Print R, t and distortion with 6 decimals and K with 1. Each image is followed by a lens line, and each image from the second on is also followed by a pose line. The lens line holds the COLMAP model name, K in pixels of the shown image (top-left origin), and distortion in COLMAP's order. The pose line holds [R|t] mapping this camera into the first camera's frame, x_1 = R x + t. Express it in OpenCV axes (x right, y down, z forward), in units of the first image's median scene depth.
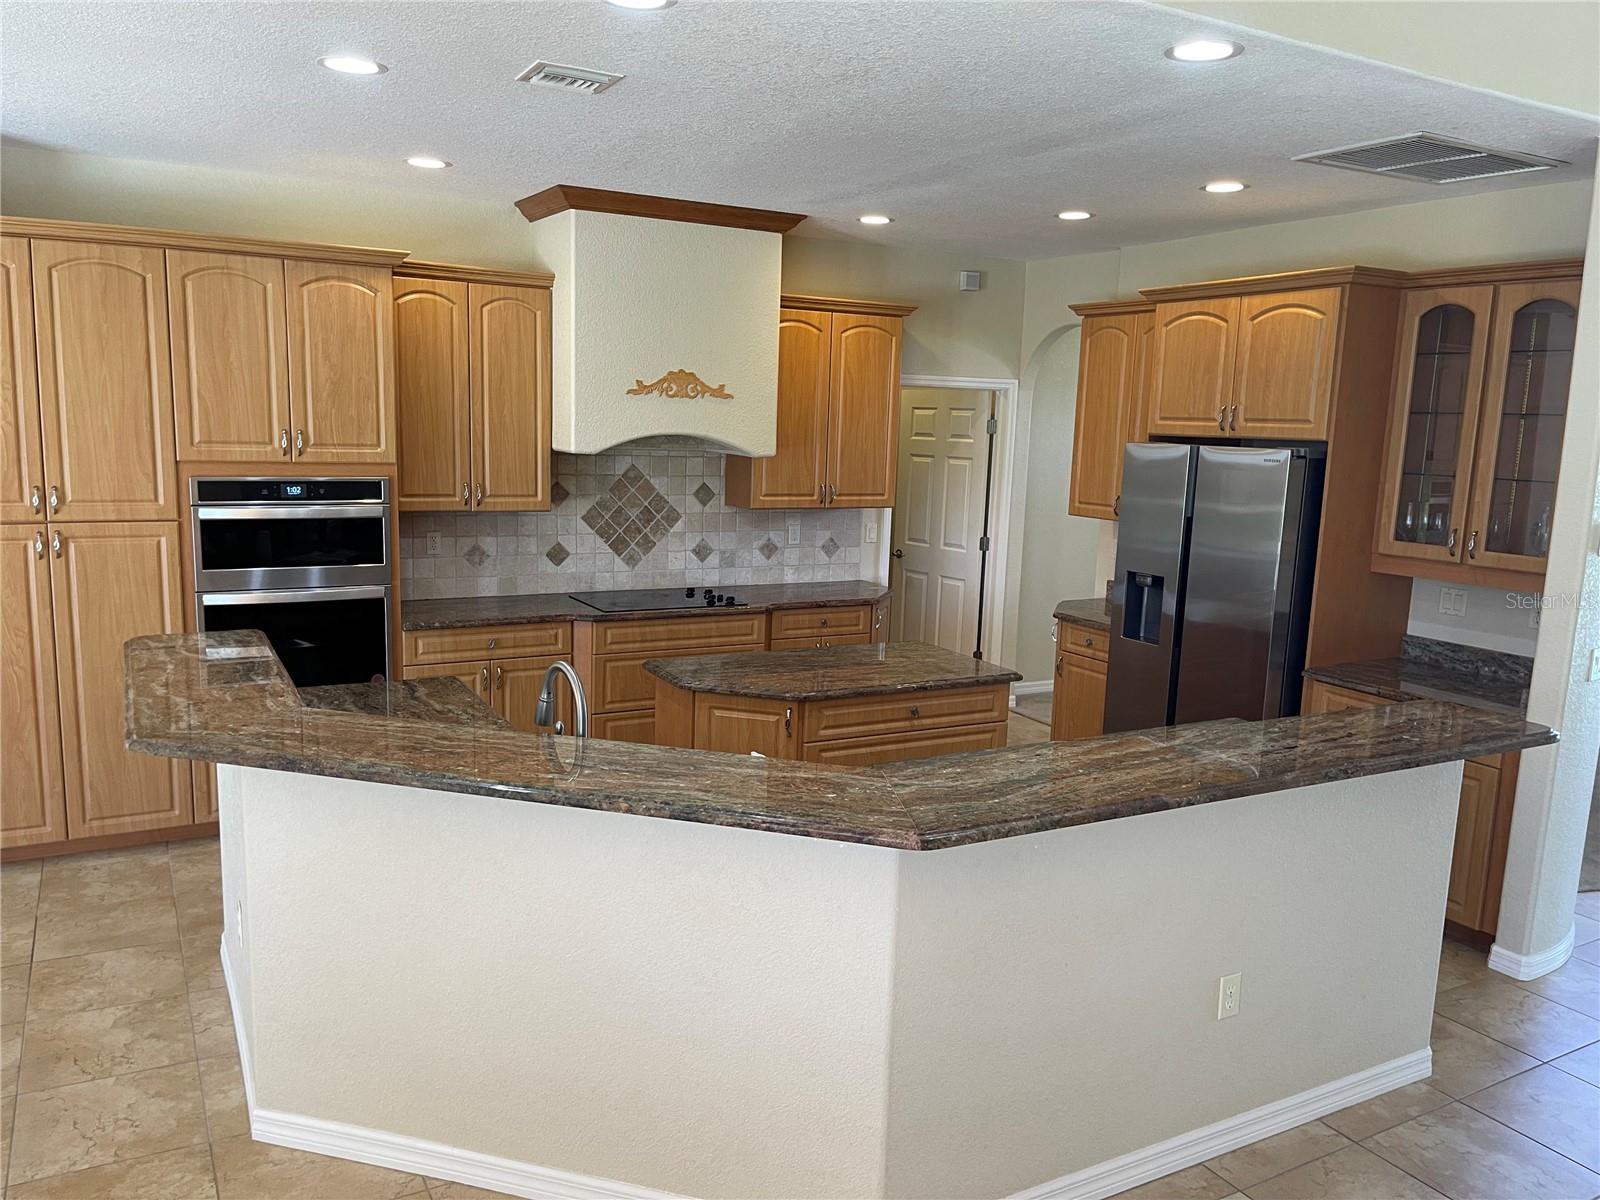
lens RADIAL K [[1210.7, 0, 791.3], [0, 1210.7, 611.3], [0, 0, 1]] dist [0.048603, -0.052604]
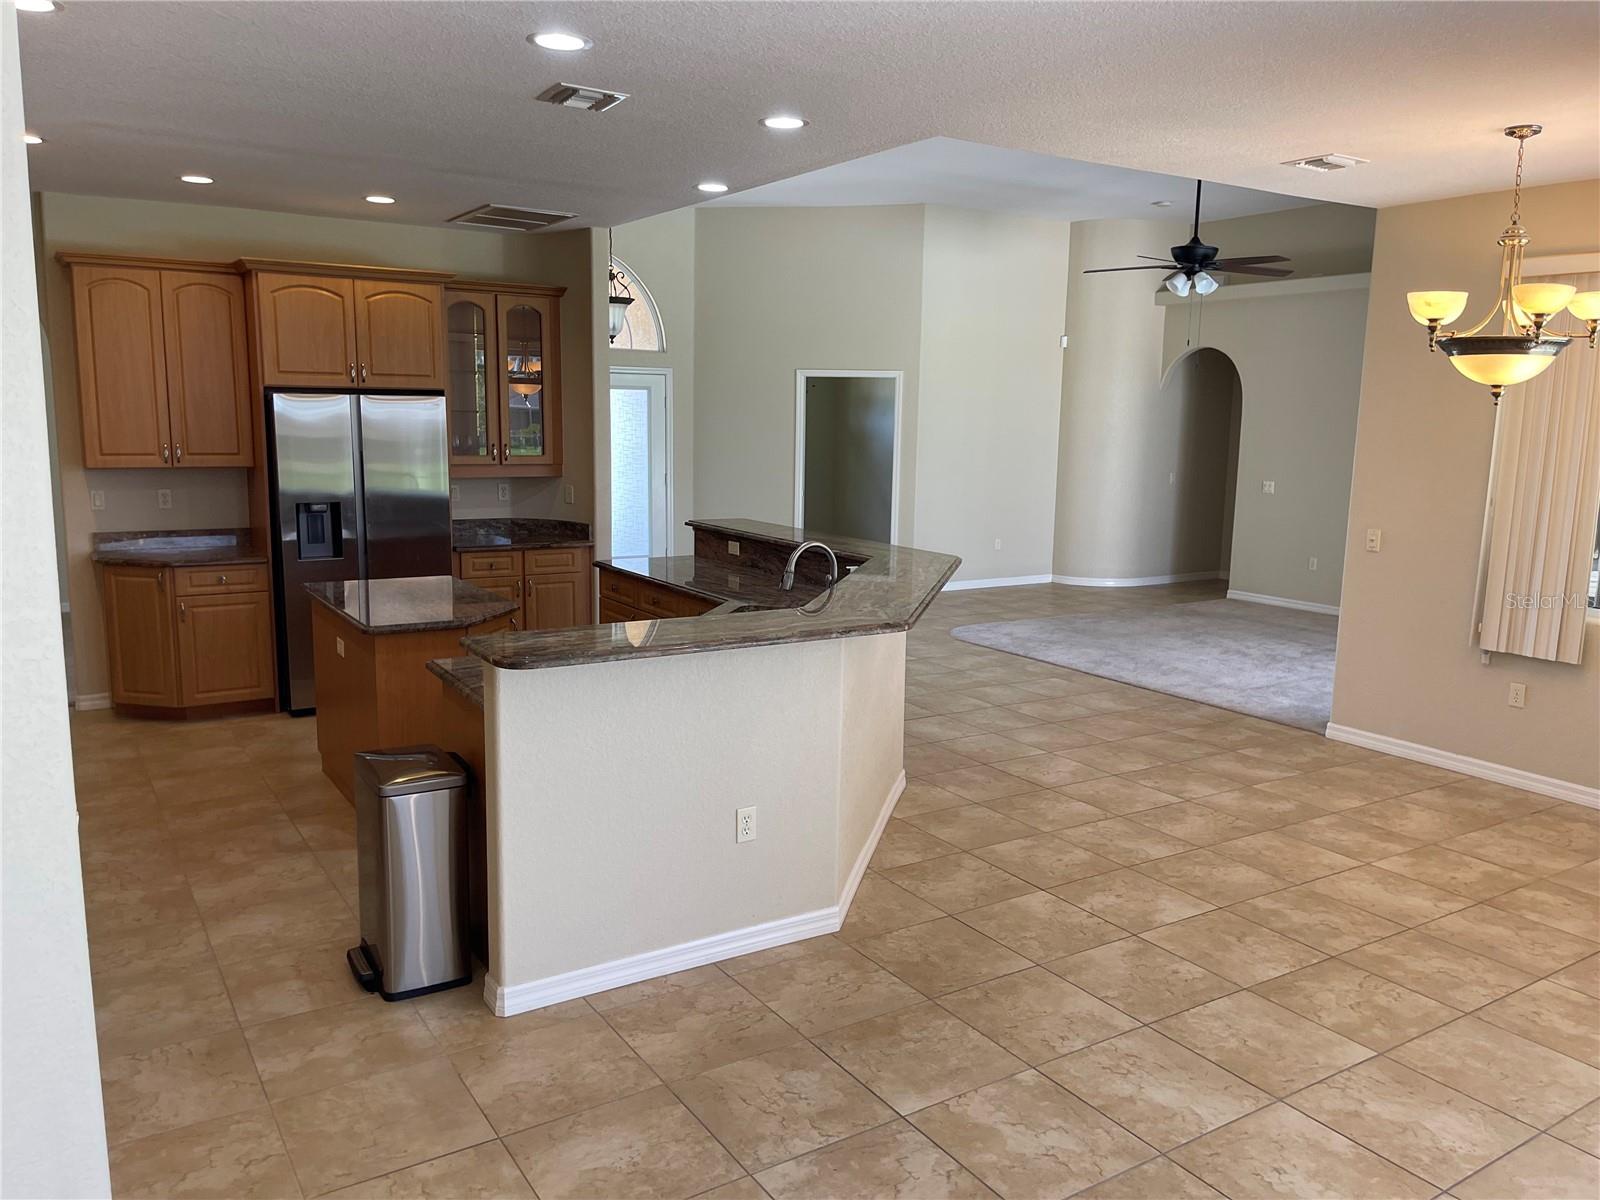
lens RADIAL K [[1210.7, 0, 805.3], [0, 1210.7, 607.5], [0, 0, 1]] dist [0.048603, -0.052604]
pose [[-0.064722, -0.193988, 0.978866, -0.850122], [0.144322, 0.968791, 0.201534, -0.093606], [-0.987412, 0.154316, -0.034706, 0.523685]]
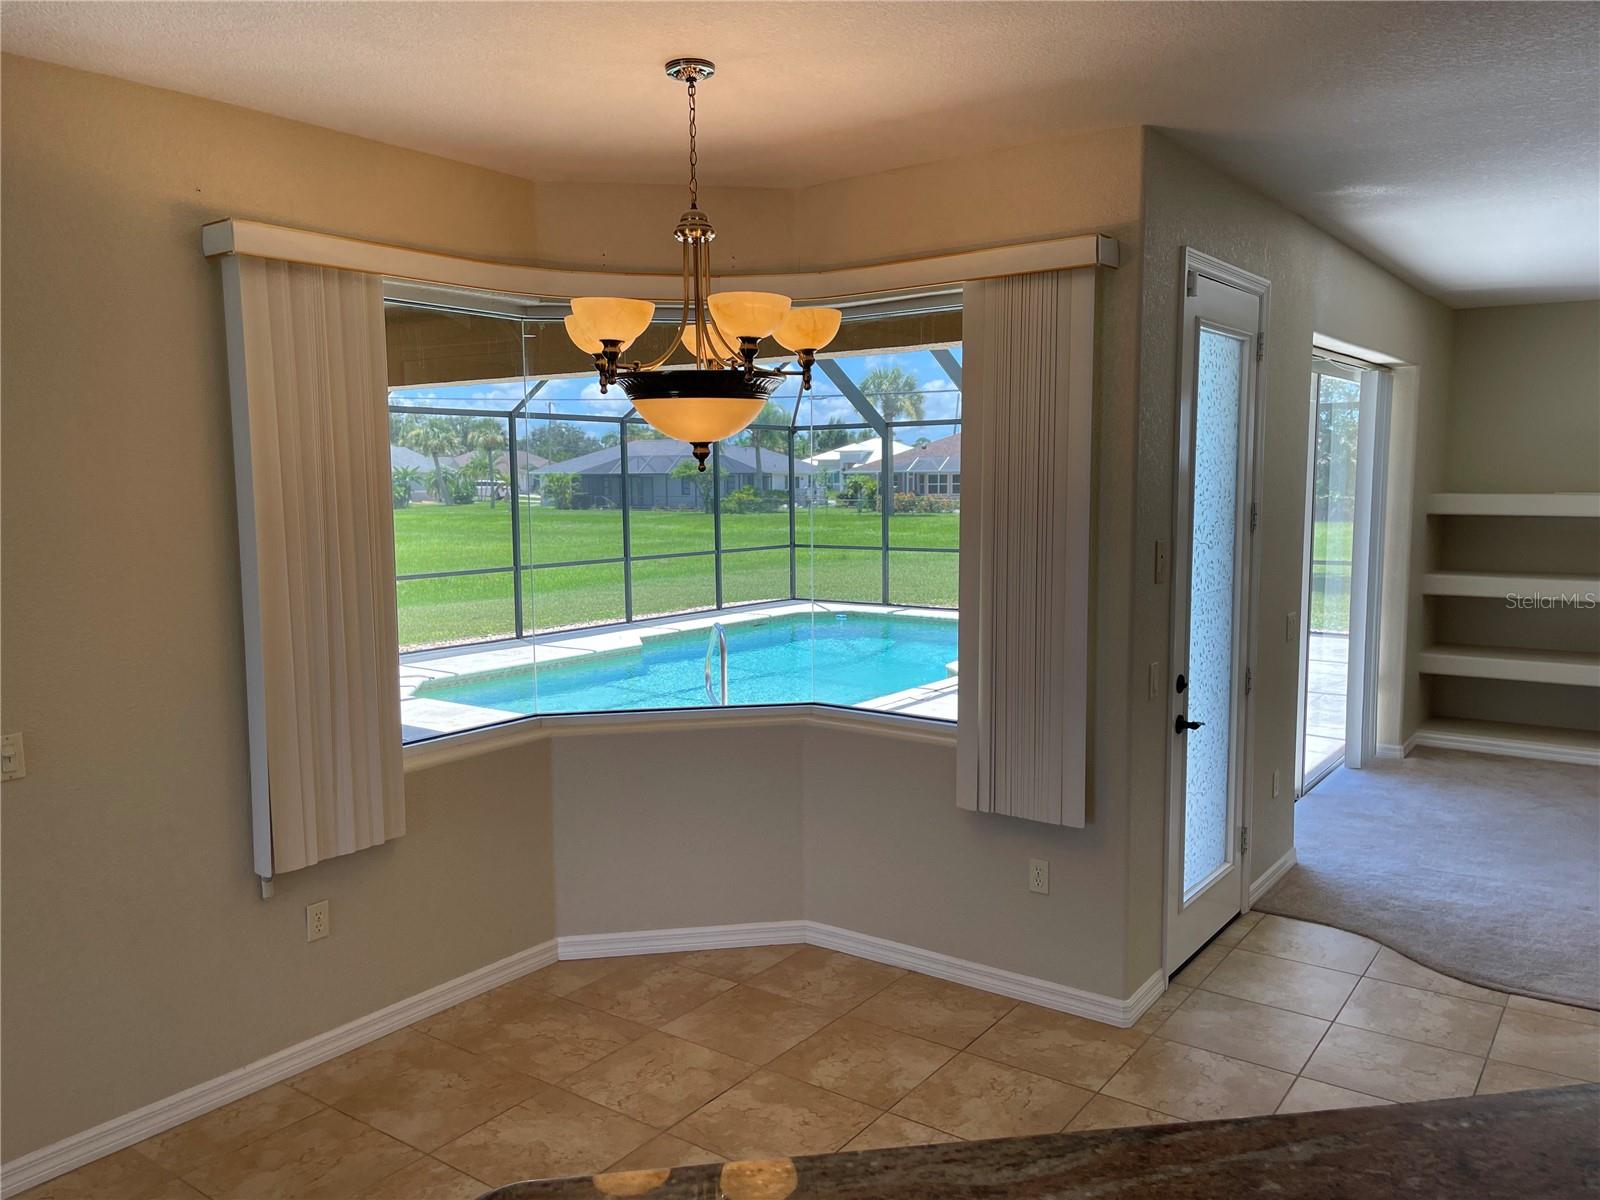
lens RADIAL K [[1210.7, 0, 799.4], [0, 1210.7, 606.1], [0, 0, 1]] dist [0.048603, -0.052604]
pose [[-0.907154, 0.021501, -0.420249, 0.073295], [-0.090141, 0.965582, 0.243981, -0.078737], [0.411031, 0.259210, -0.873993, 0.545203]]
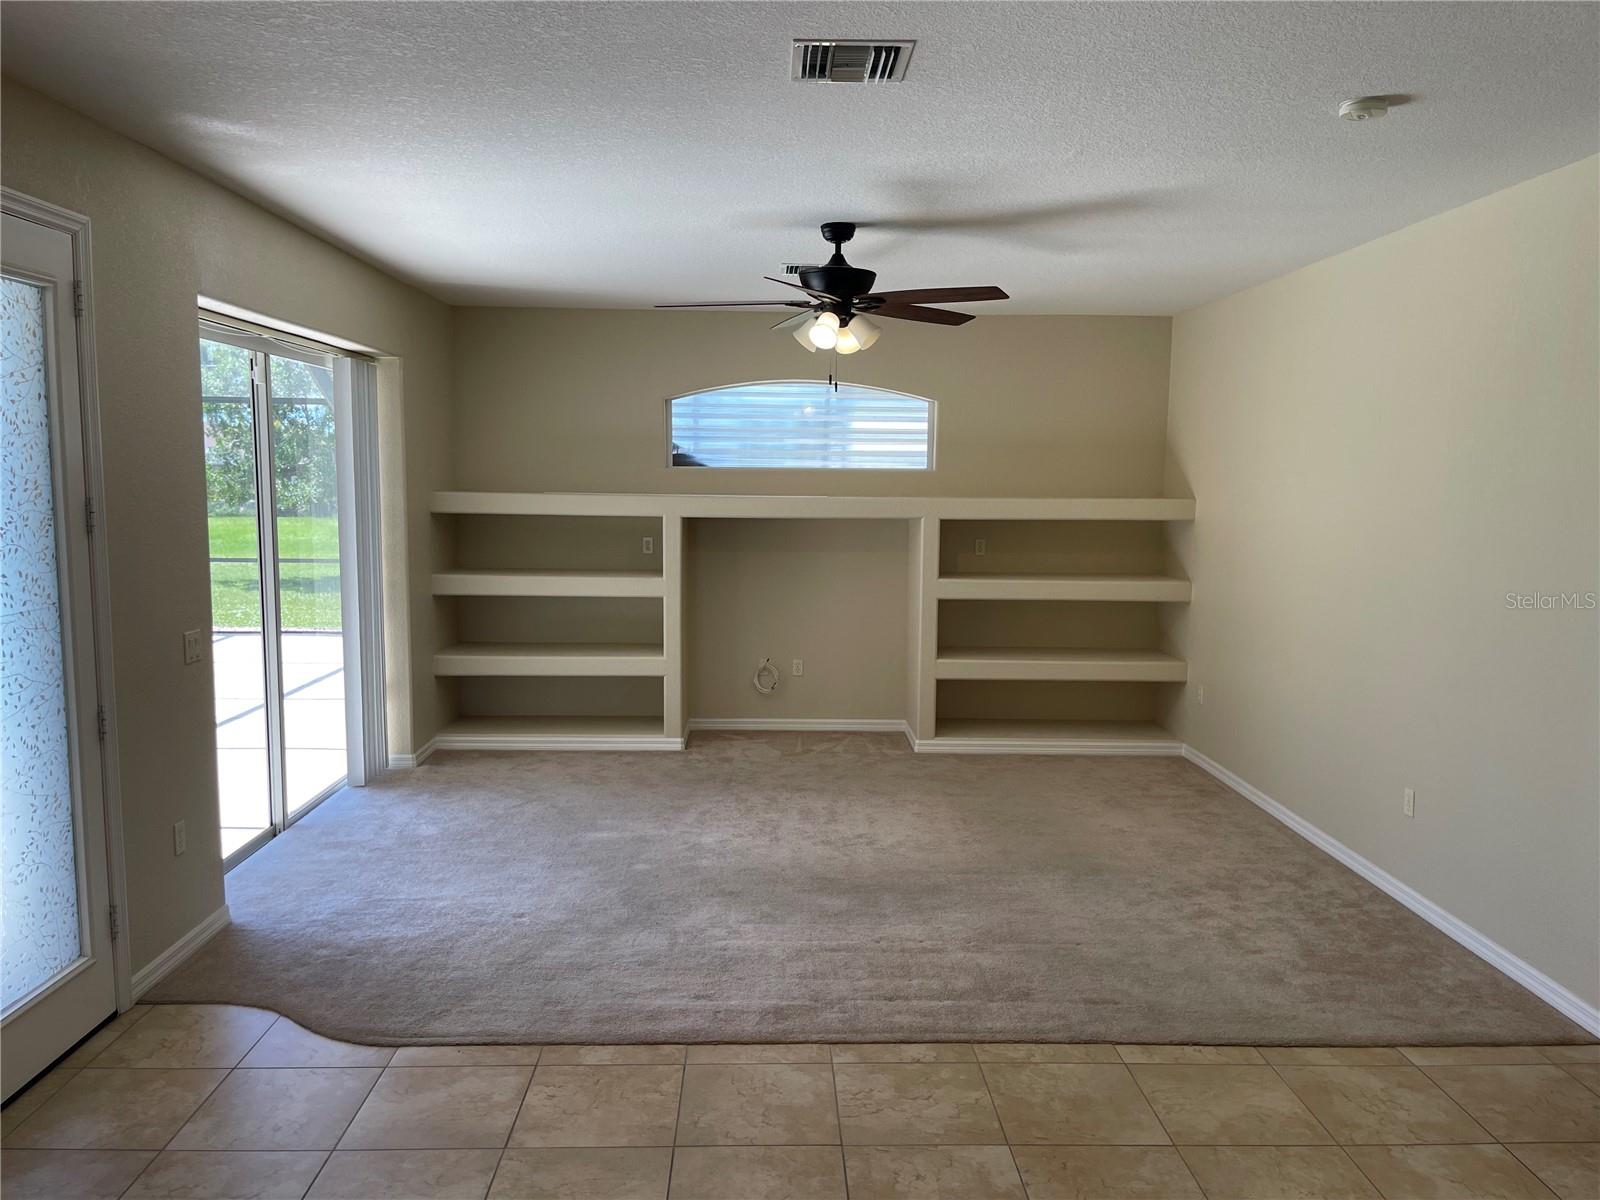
lens RADIAL K [[1210.7, 0, 786.9], [0, 1210.7, 611.4], [0, 0, 1]] dist [0.048603, -0.052604]
pose [[-0.462903, 0.062574, -0.884197, -0.131934], [-0.172678, 0.972029, 0.159192, -0.081669], [0.869427, 0.226371, -0.439150, 0.555357]]
